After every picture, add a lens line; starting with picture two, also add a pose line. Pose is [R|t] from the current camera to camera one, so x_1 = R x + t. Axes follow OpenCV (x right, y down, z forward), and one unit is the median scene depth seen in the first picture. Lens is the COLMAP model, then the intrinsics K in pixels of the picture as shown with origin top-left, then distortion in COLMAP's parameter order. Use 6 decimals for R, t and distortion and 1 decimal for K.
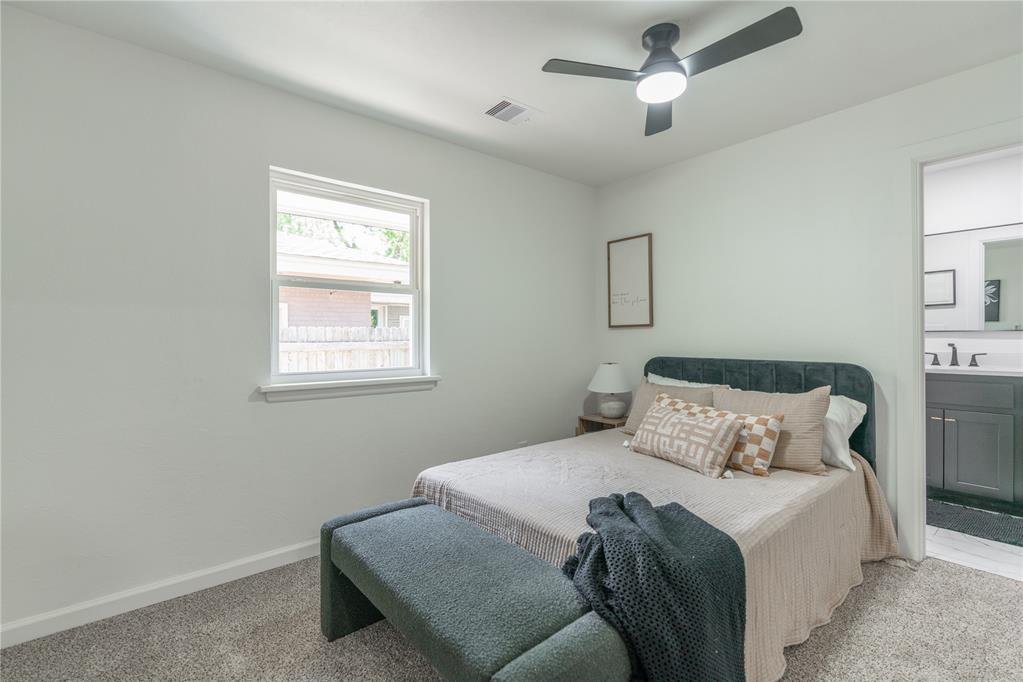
lens RADIAL K [[462.2, 0, 510.8], [0, 462.2, 340.4], [0, 0, 1]] dist [-0.008224, 0.003126]
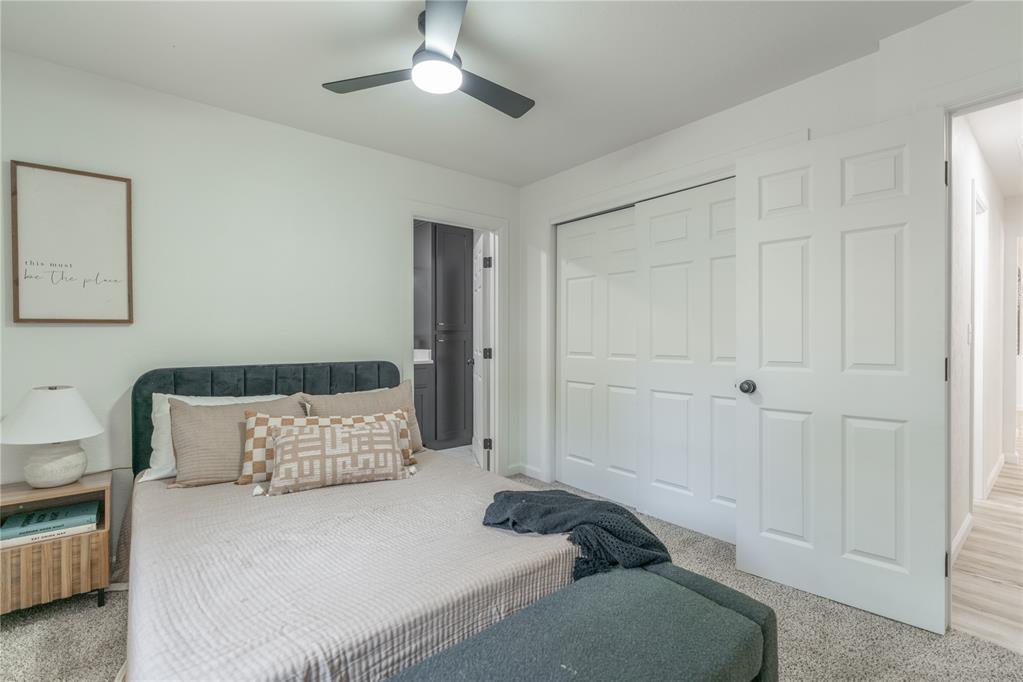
lens RADIAL K [[462.2, 0, 513.4], [0, 462.2, 341.1], [0, 0, 1]] dist [-0.008224, 0.003126]
pose [[-0.007988, -0.002152, 0.999966, -0.501212], [0.009574, 0.999952, 0.002229, -0.002306], [-0.999922, 0.009591, -0.007967, 0.672968]]
